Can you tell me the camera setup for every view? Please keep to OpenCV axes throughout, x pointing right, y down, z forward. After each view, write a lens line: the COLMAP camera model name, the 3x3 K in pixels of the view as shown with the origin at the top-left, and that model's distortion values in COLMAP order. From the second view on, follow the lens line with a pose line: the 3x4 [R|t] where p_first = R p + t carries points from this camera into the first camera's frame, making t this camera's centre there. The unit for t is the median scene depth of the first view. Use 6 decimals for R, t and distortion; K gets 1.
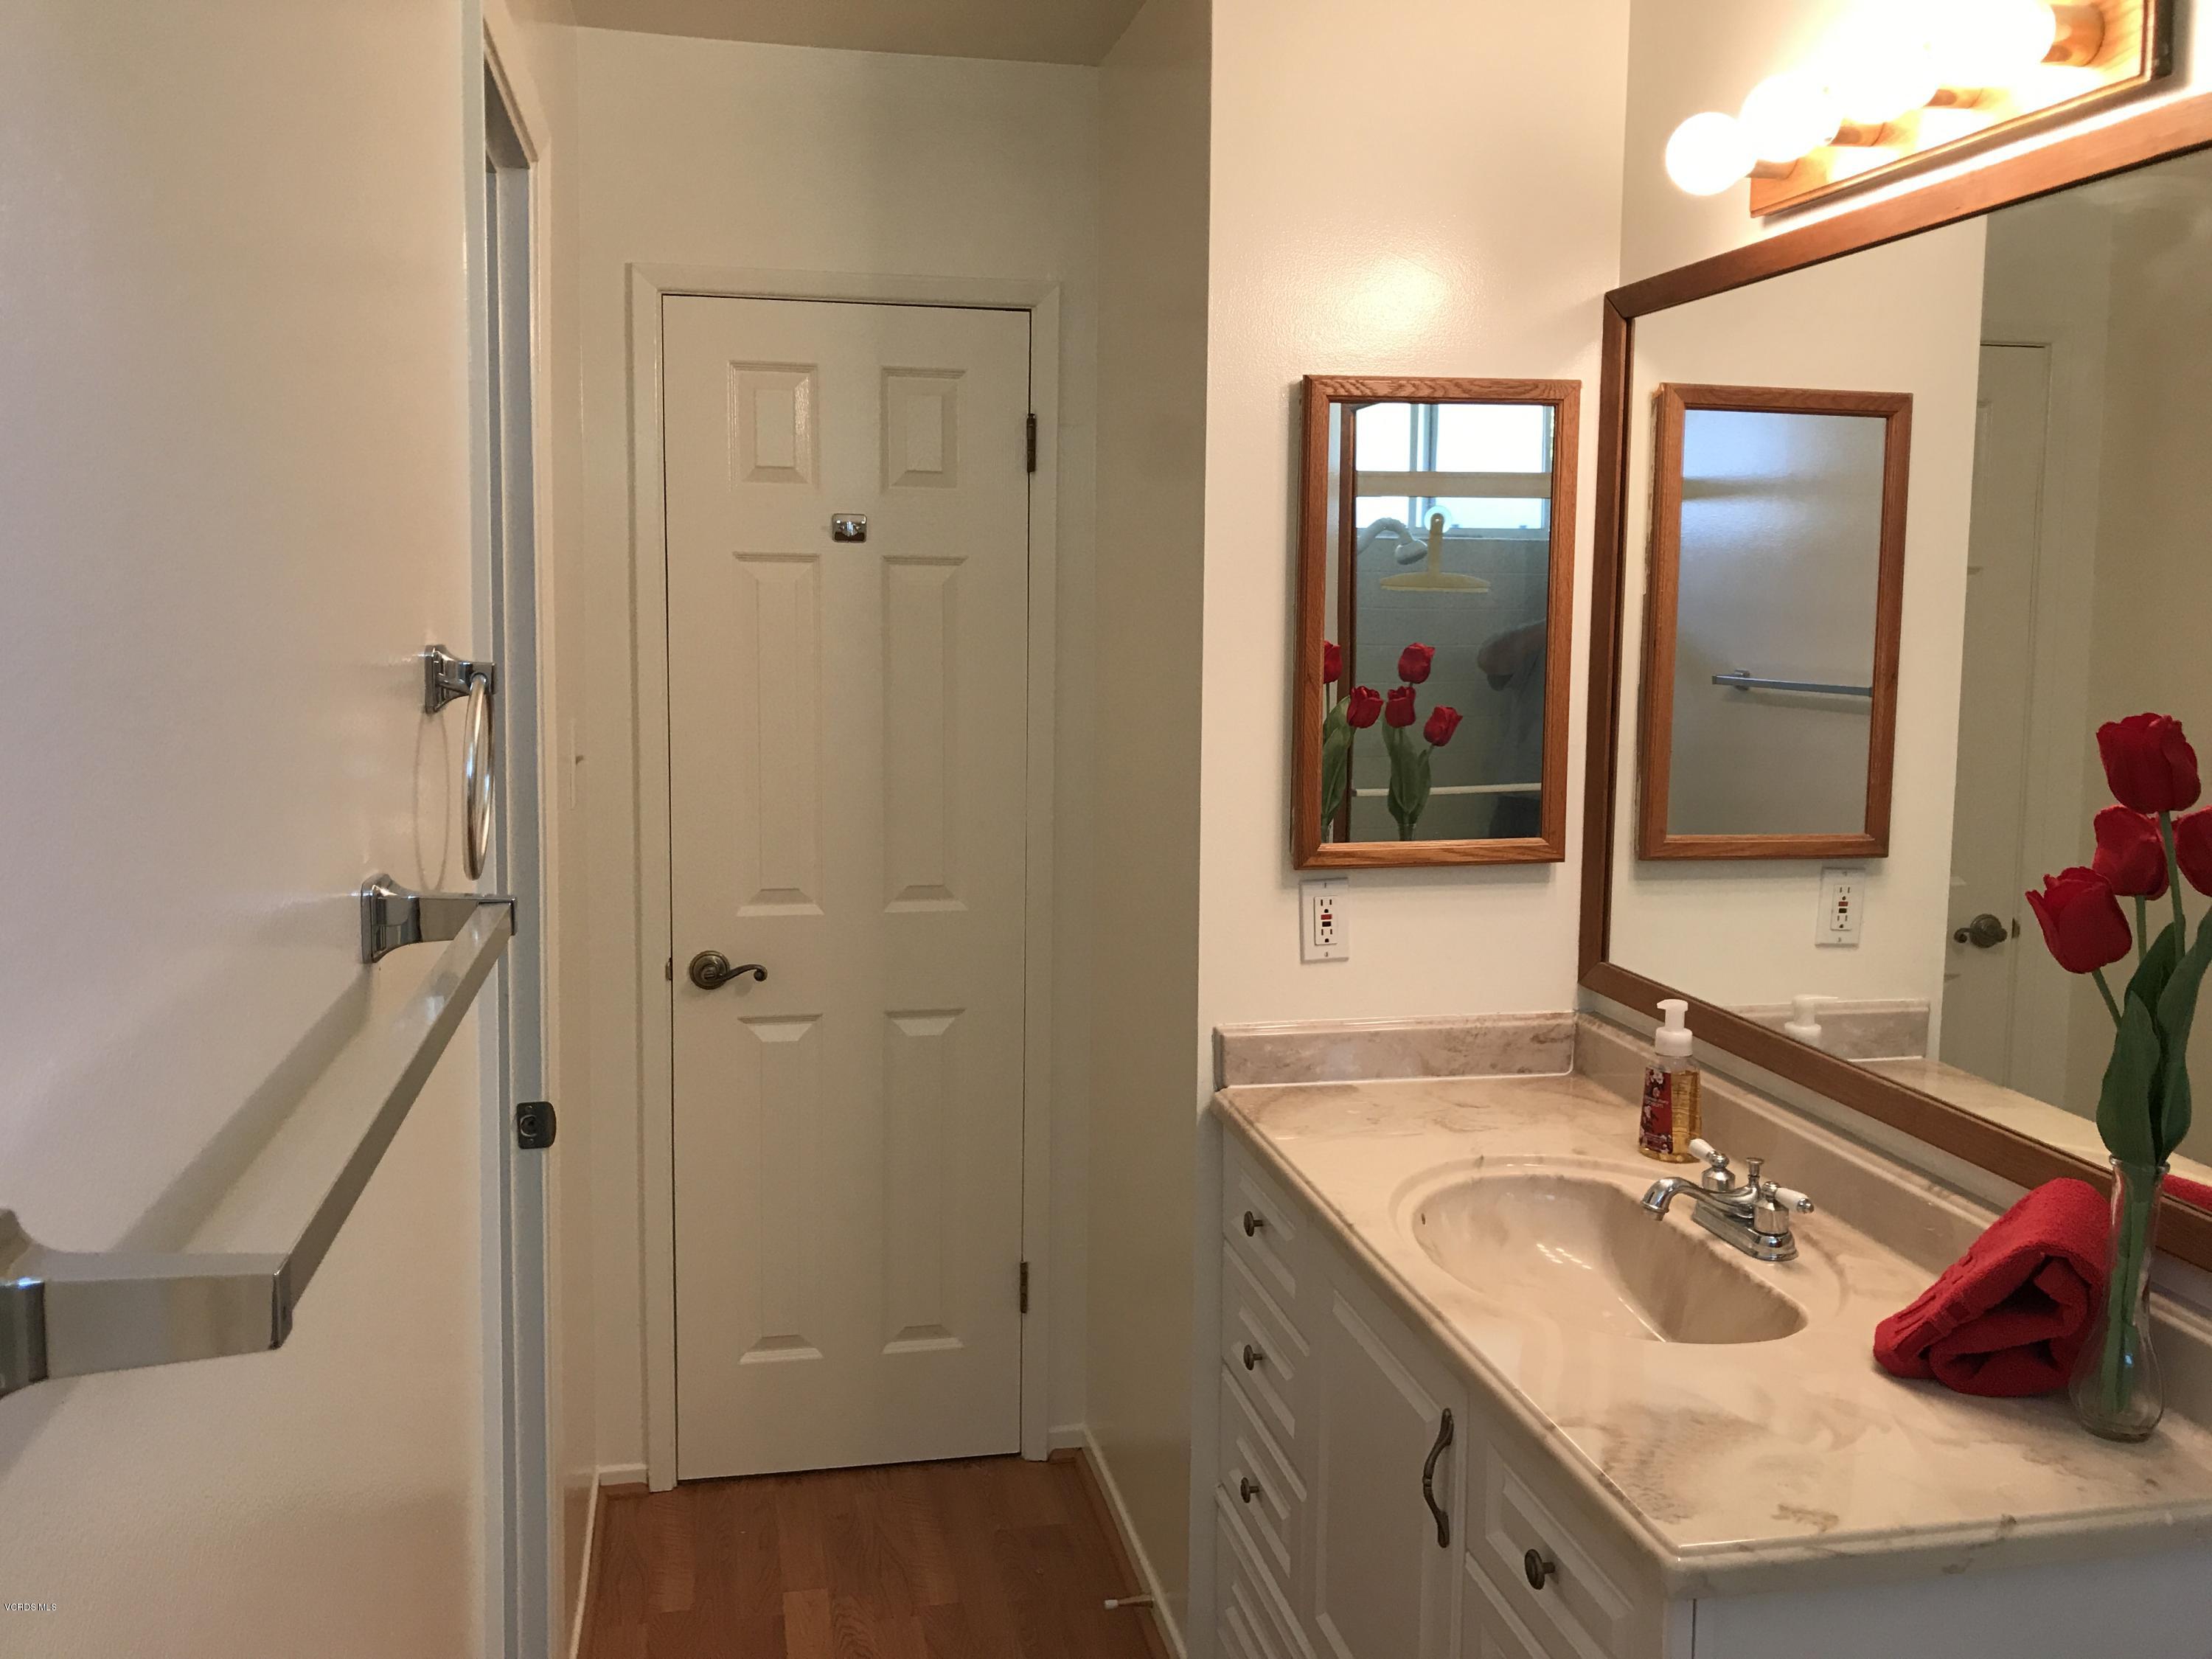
lens RADIAL K [[1825.9, 0, 1107.6], [0, 1825.9, 827.9], [0, 0, 1]] dist [0.038779, -0.055394]
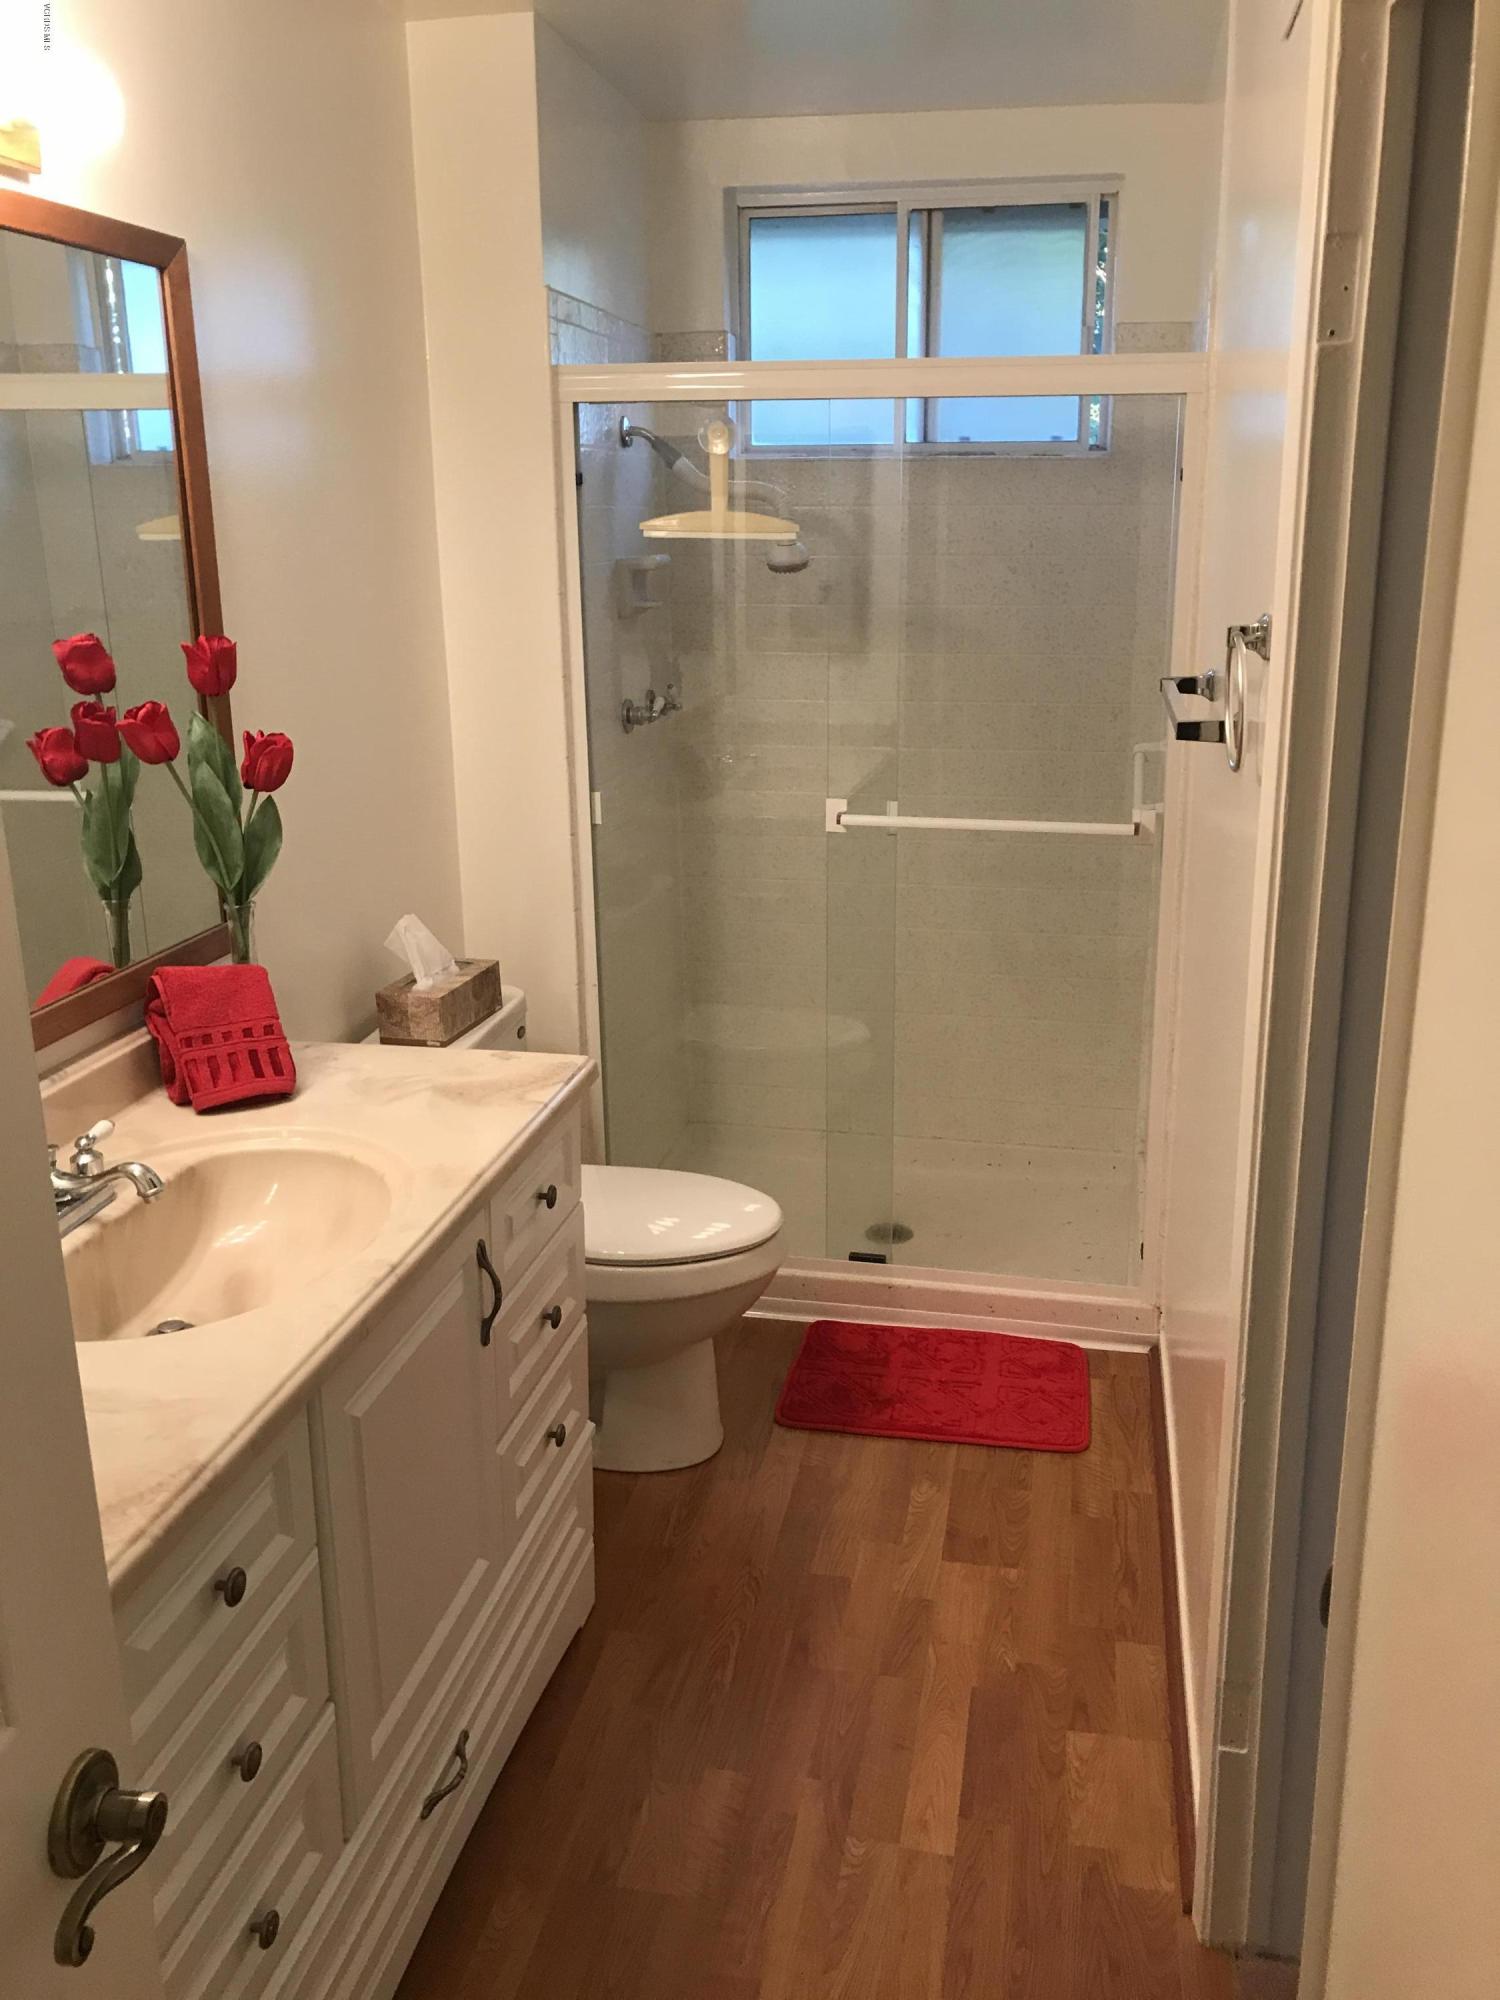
lens RADIAL K [[1650.9, 0, 752.1], [0, 1650.9, 1007.5], [0, 0, 1]] dist [0.038779, -0.055394]
pose [[-0.917643, -0.116803, 0.379853, -0.380039], [0.049568, 0.914727, 0.401021, -0.262974], [-0.394302, 0.386823, -0.833603, 1.729232]]
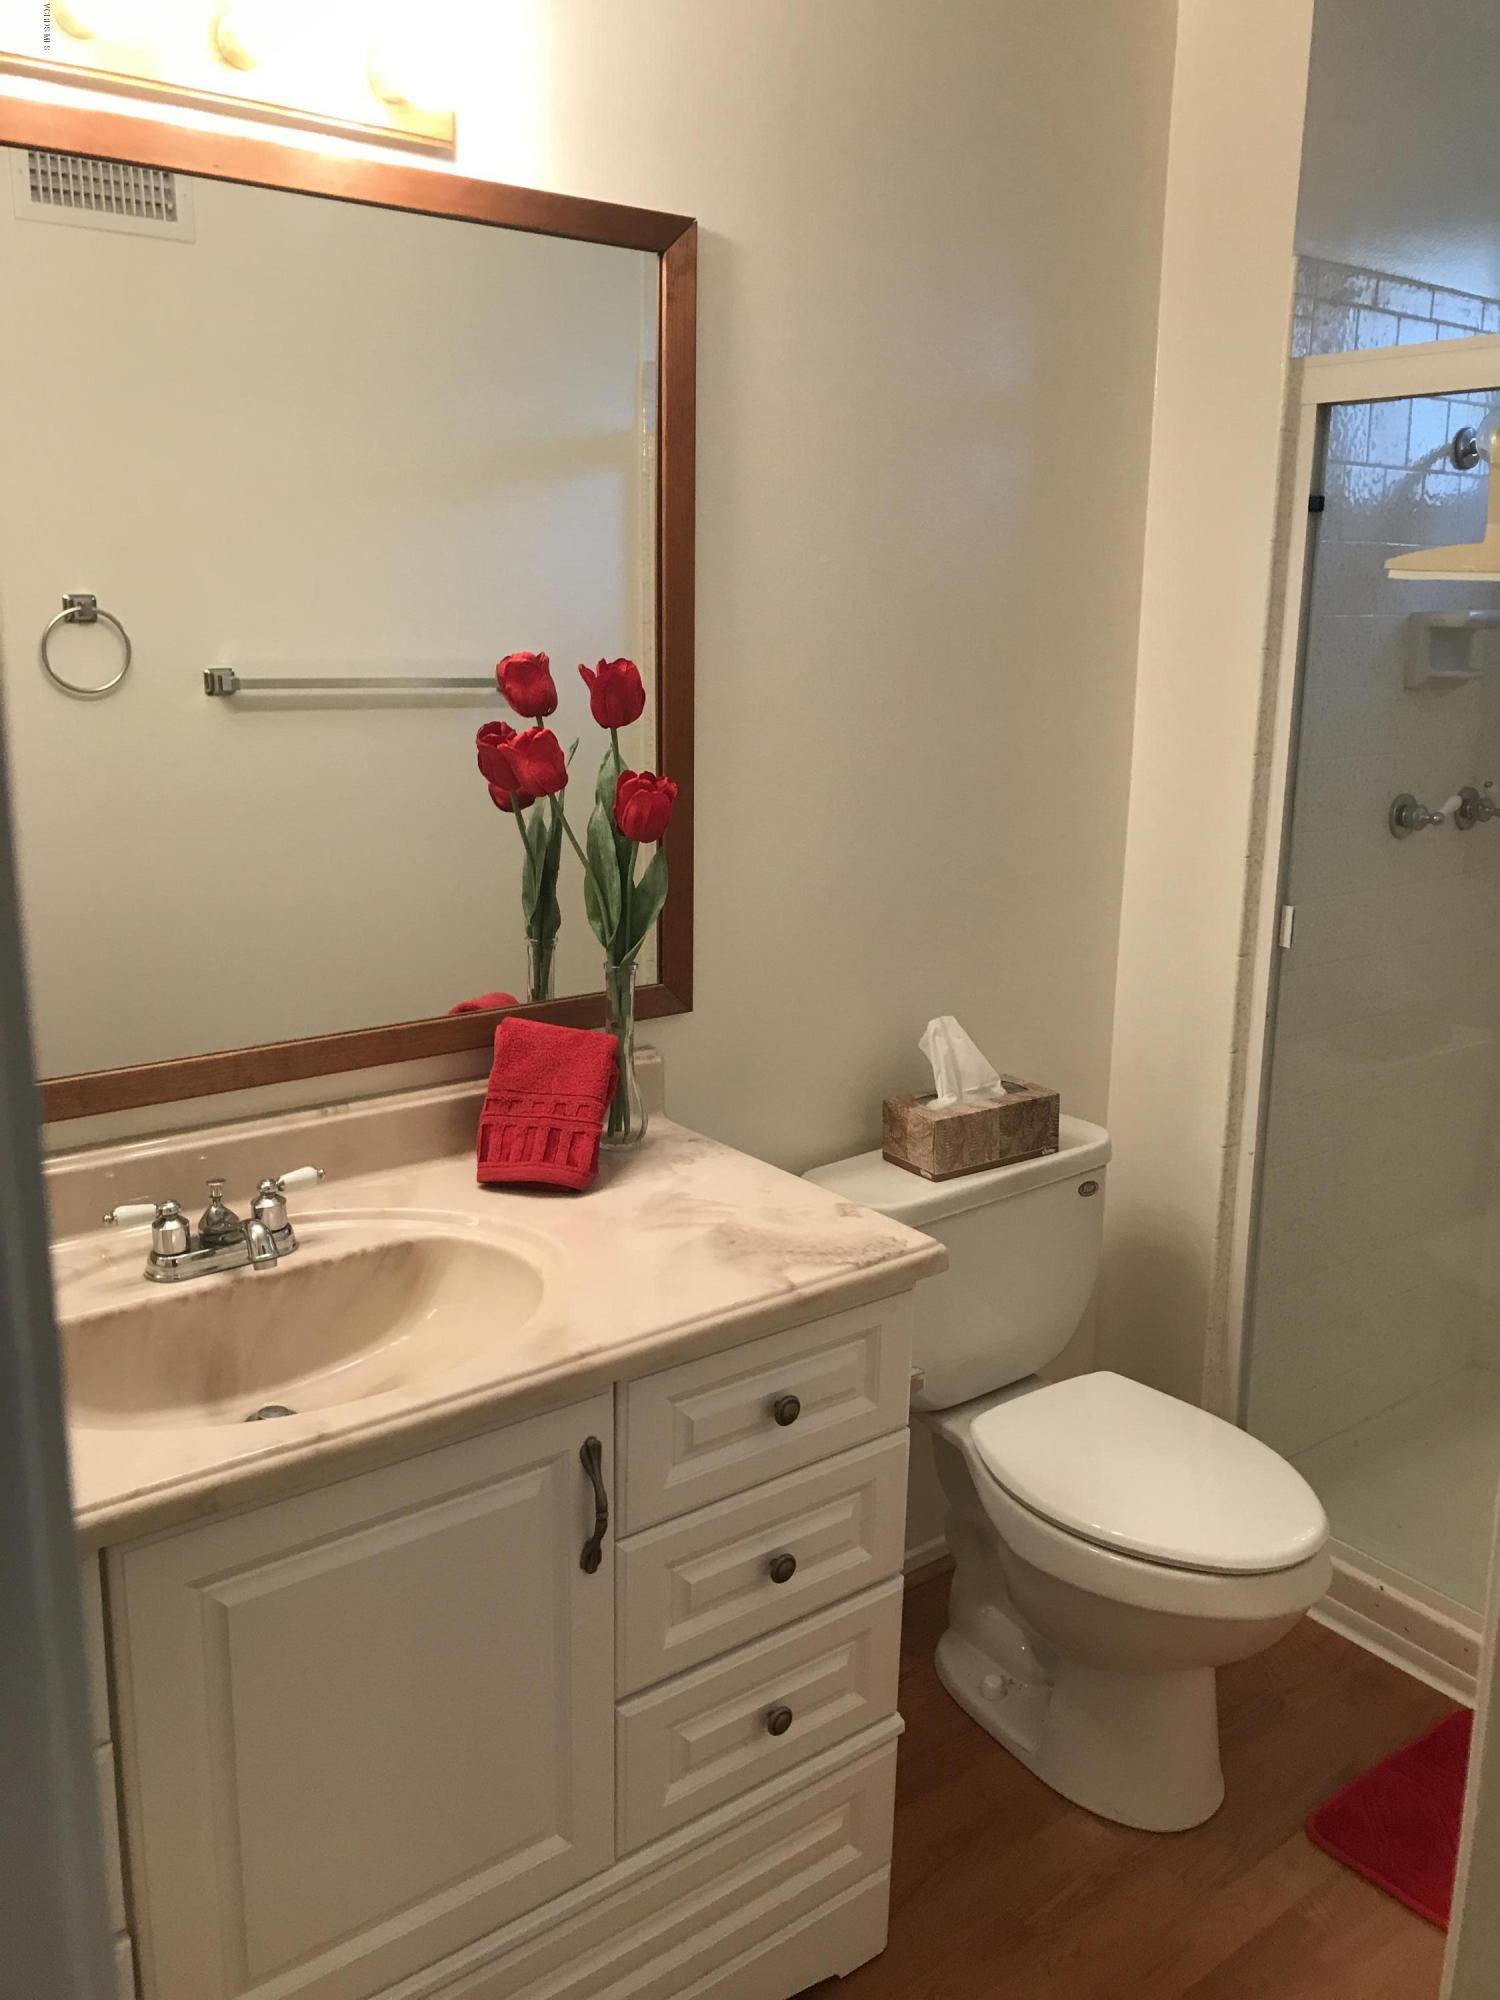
lens RADIAL K [[1650.9, 0, 771.3], [0, 1650.9, 983.0], [0, 0, 1]] dist [0.038779, -0.055394]
pose [[-0.443737, -0.224231, 0.867650, -0.535637], [0.094290, 0.951134, 0.294029, -0.151549], [-0.891183, 0.212282, -0.400911, 1.160353]]
